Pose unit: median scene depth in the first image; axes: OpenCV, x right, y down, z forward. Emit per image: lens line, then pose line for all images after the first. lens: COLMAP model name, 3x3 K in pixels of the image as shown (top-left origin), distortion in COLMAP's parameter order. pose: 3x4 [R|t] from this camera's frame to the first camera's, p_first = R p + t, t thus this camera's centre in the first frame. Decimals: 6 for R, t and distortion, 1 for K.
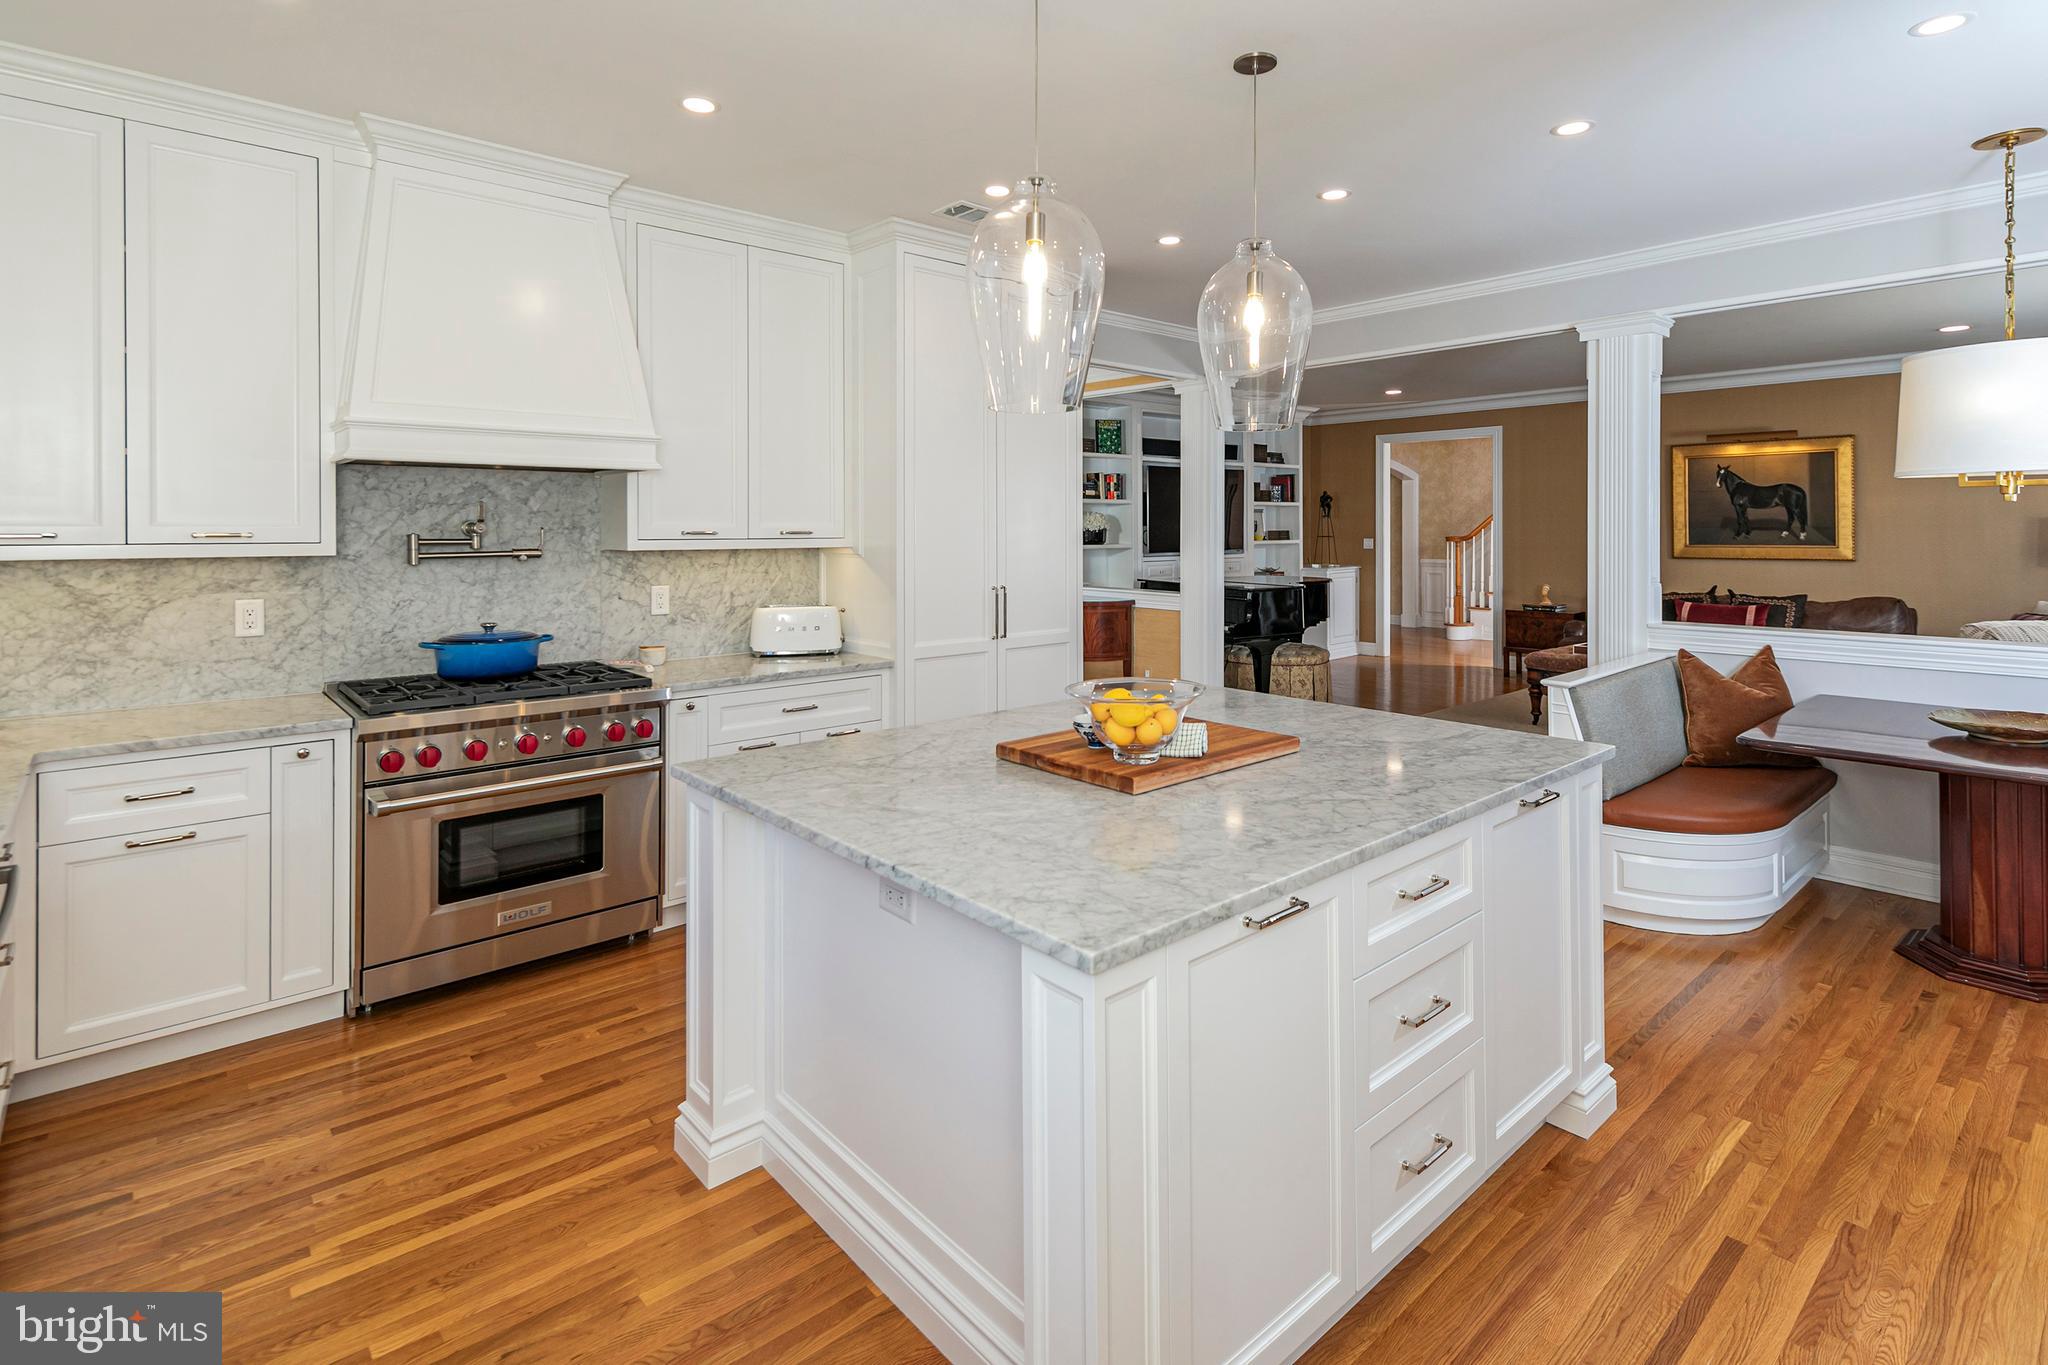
lens RADIAL K [[1005.0, 0, 1018.2], [0, 1005.0, 529.2], [0, 0, 1]] dist [0.003641, -0.000563]
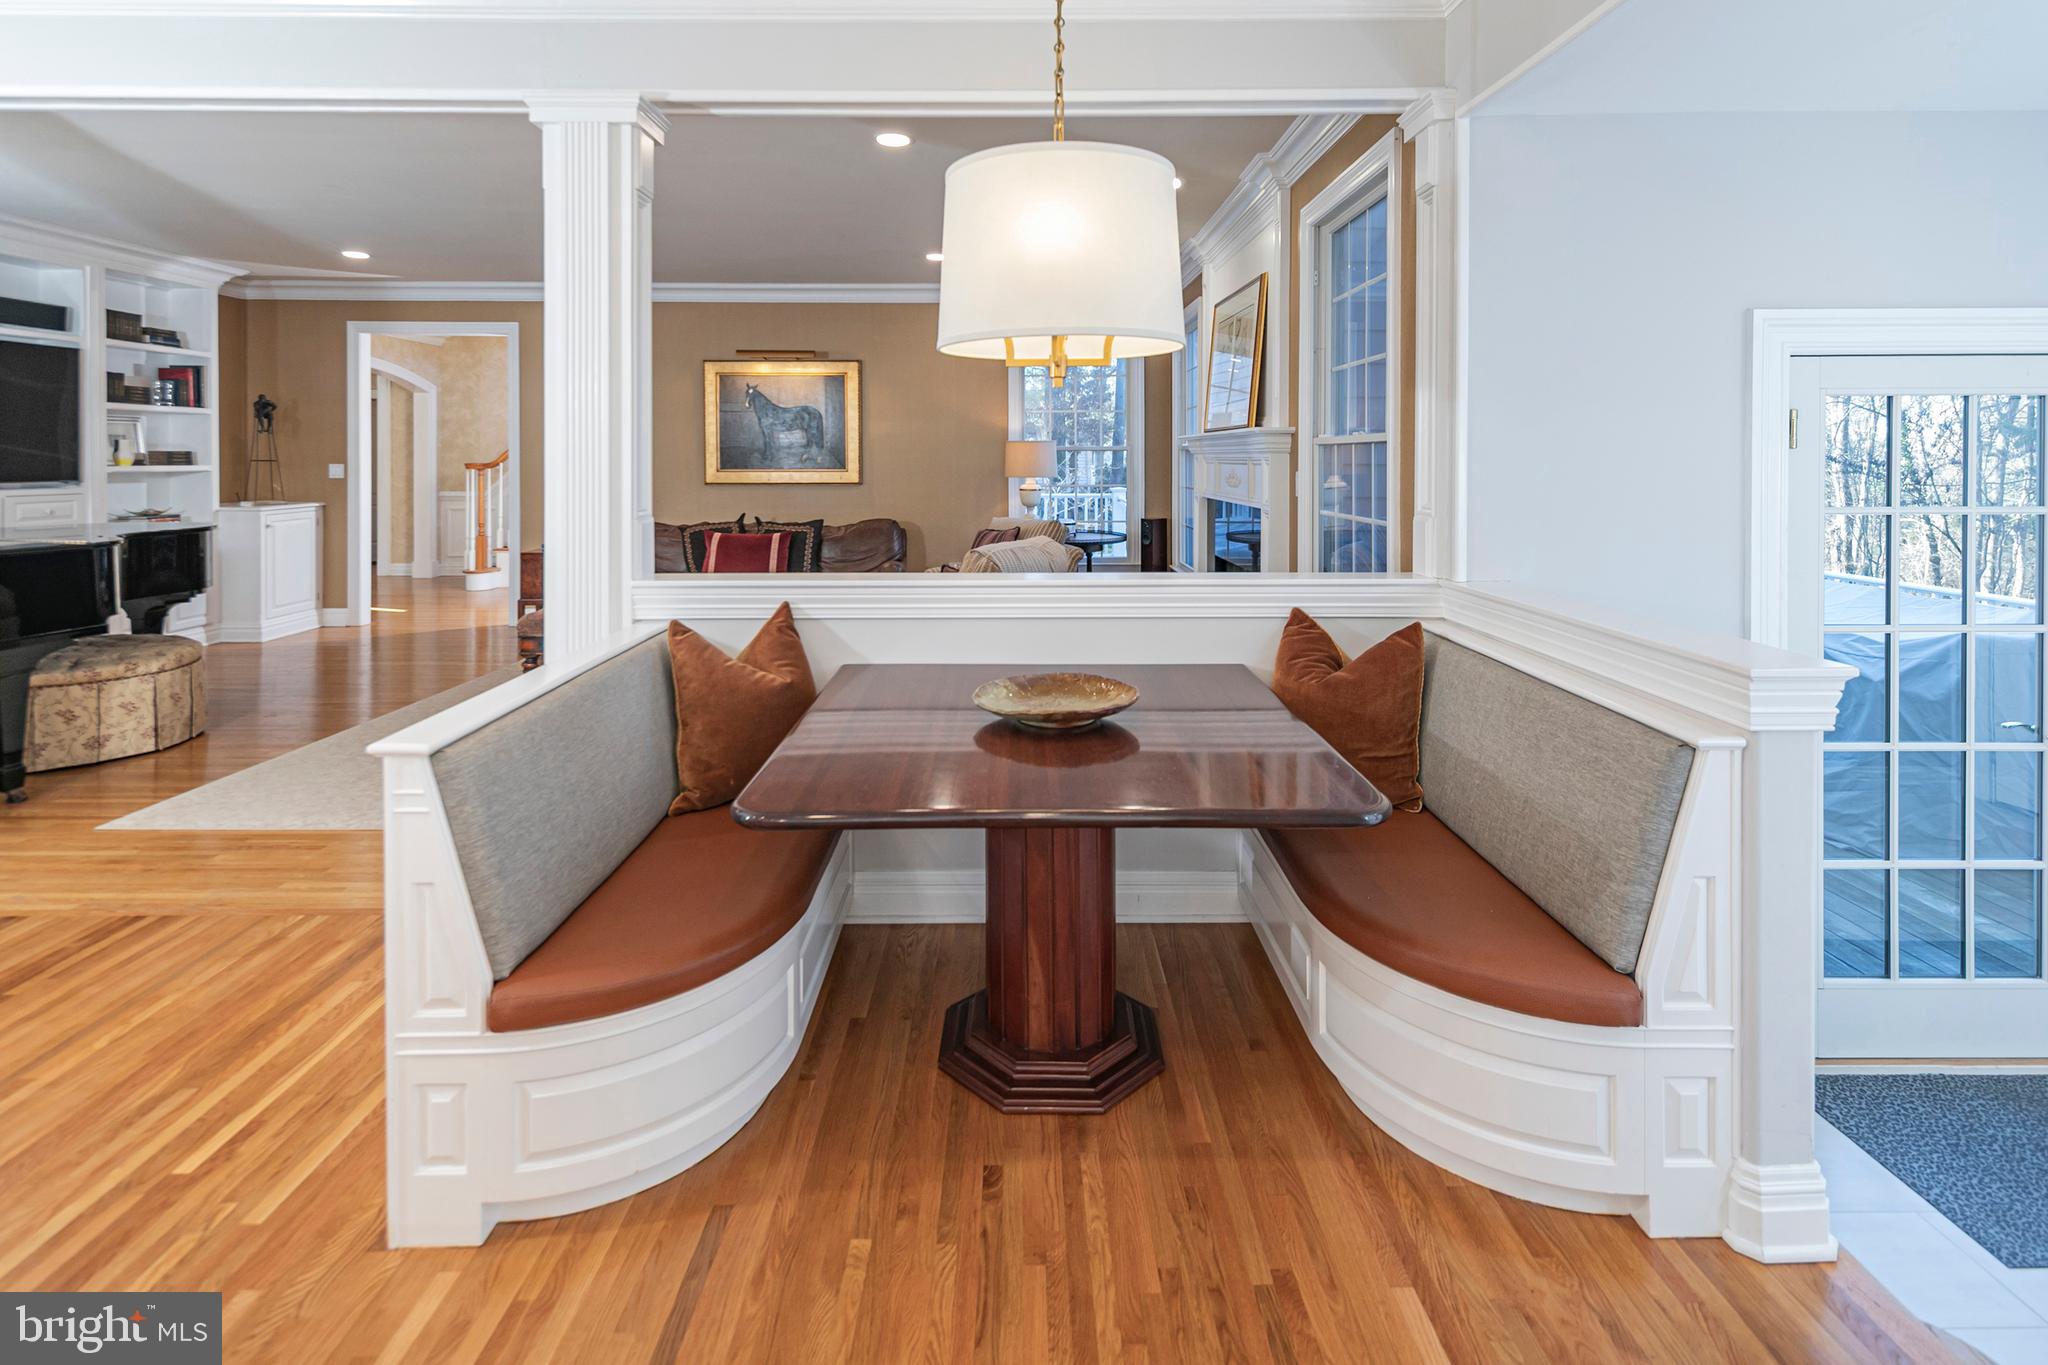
lens RADIAL K [[982.9, 0, 1029.0], [0, 982.9, 514.5], [0, 0, 1]] dist [-0.002265, -0.000943]
pose [[0.644241, -0.035062, 0.764018, 0.137737], [-0.005573, 0.998707, 0.050532, 0.007643], [-0.764802, -0.036813, 0.643212, 0.178682]]
